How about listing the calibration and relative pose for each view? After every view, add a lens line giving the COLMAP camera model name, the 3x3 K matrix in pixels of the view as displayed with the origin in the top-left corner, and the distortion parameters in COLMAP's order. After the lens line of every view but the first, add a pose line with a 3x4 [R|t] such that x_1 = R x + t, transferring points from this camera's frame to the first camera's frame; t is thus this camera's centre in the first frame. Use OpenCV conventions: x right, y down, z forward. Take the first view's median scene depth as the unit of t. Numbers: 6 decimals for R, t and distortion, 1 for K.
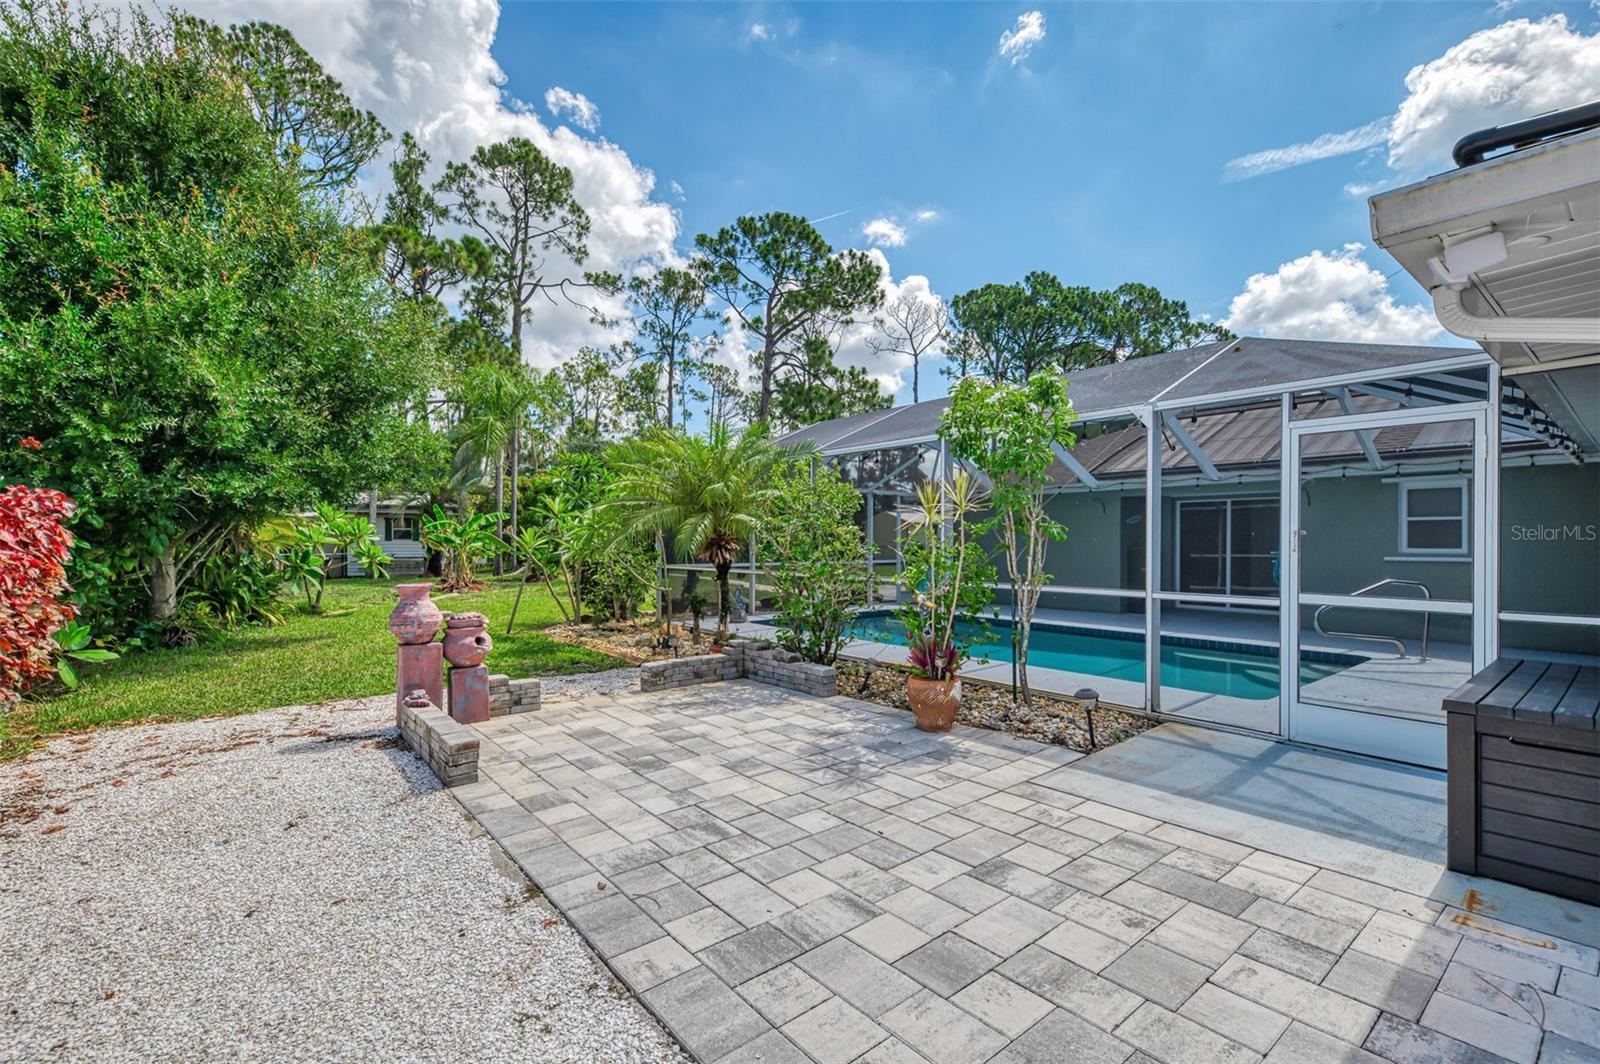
lens RADIAL K [[705.6, 0, 800.0], [0, 705.6, 532.0], [0, 0, 1]] dist [0.016330, 0.000072]
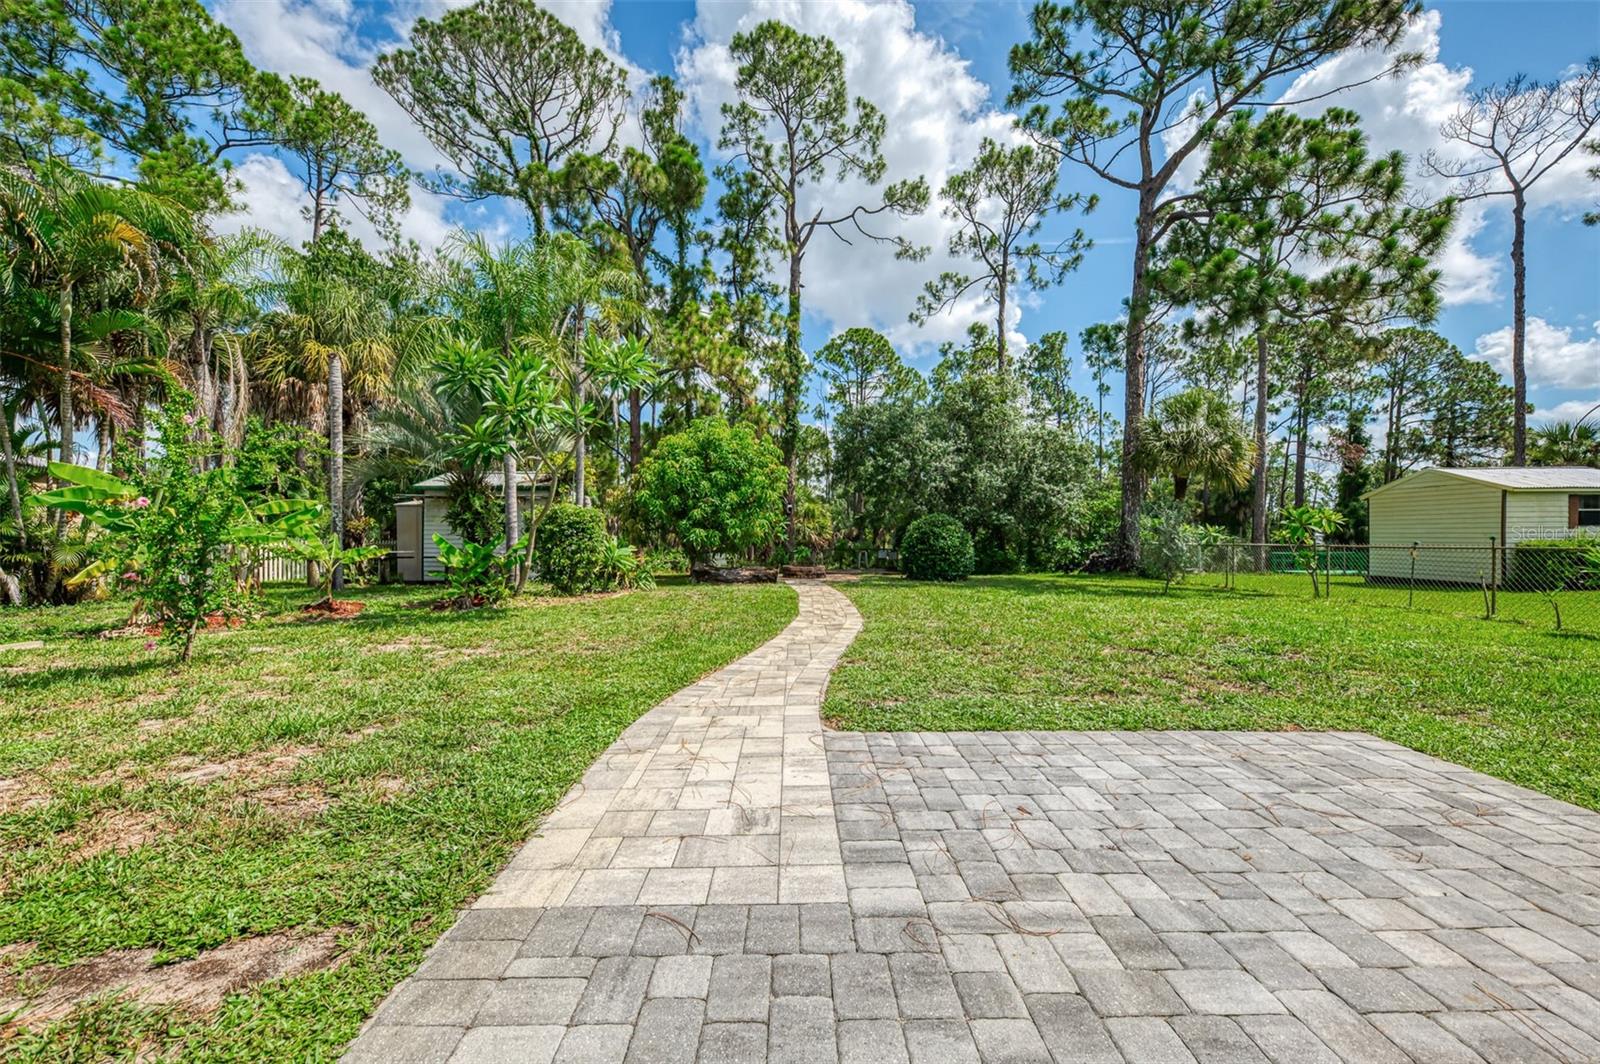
lens RADIAL K [[632.4, 0, 800.0], [0, 632.4, 532.0], [0, 0, 1]] dist [0.013396, -0.000021]
pose [[0.781395, -0.005164, -0.624016, 0.061191], [0.007283, 0.999973, 0.000844, 0.006349], [0.623994, -0.005205, 0.781412, 0.402834]]
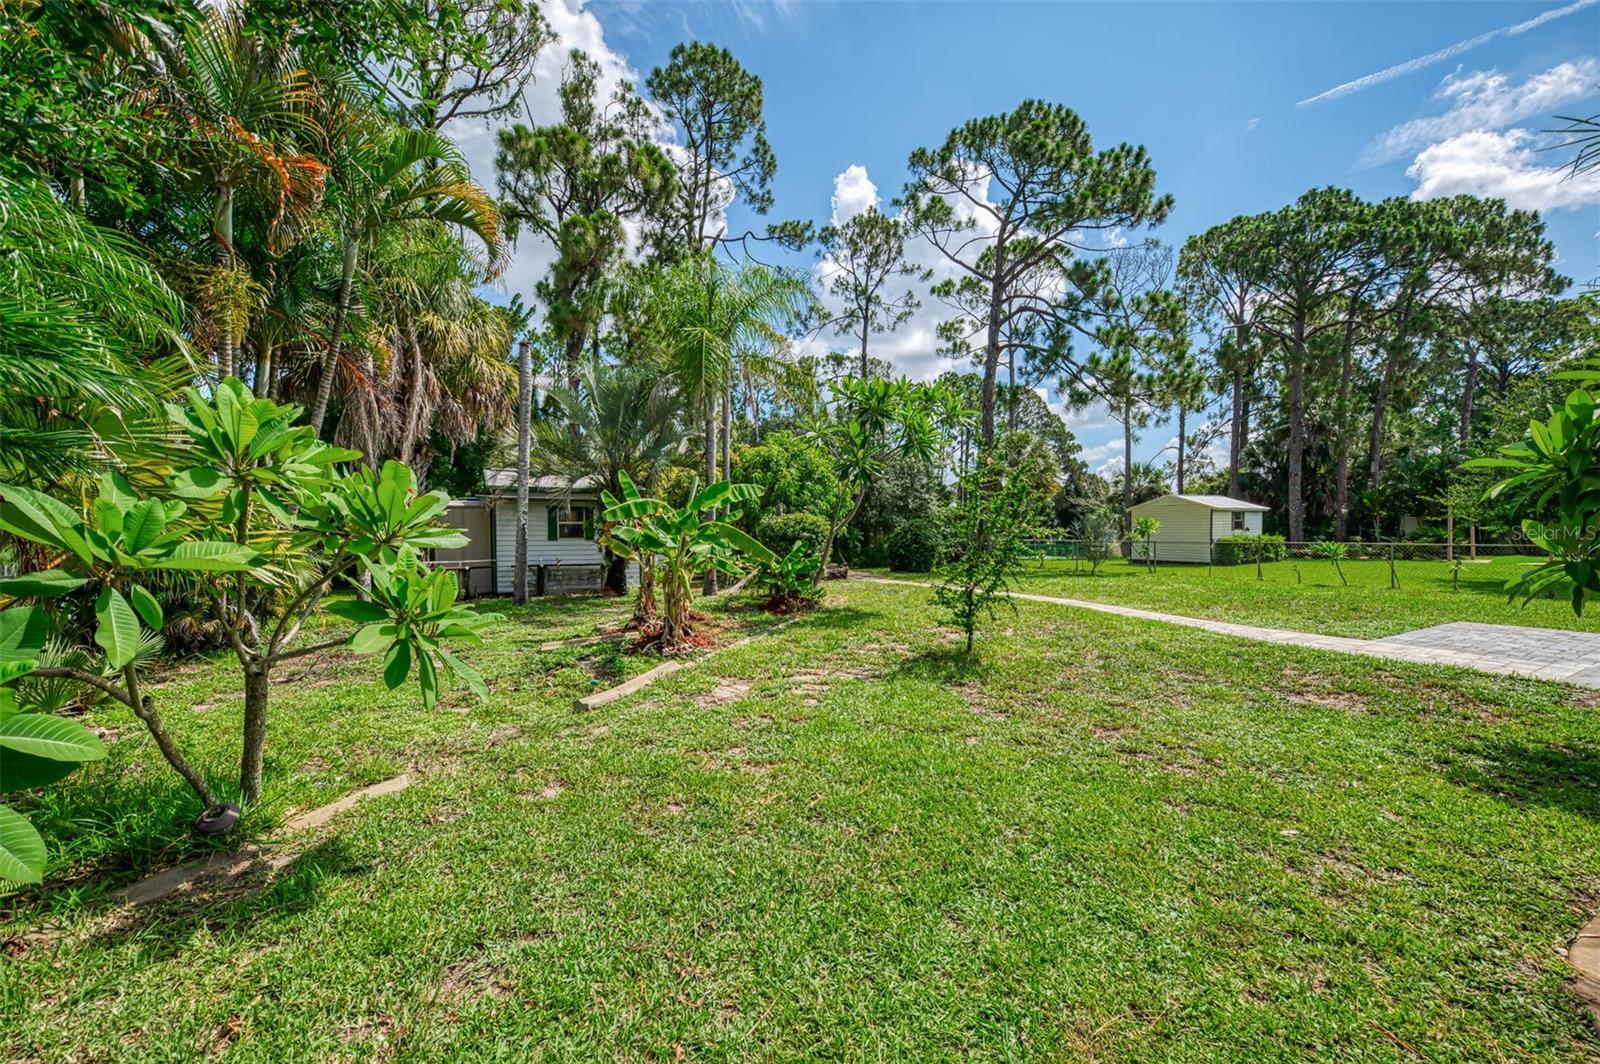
lens RADIAL K [[632.4, 0, 800.0], [0, 632.4, 532.0], [0, 0, 1]] dist [0.013396, -0.000021]
pose [[0.984243, -0.007389, -0.176666, -0.137004], [0.008583, 0.999945, 0.005993, 0.001698], [0.176612, -0.007415, 0.984253, 0.254618]]
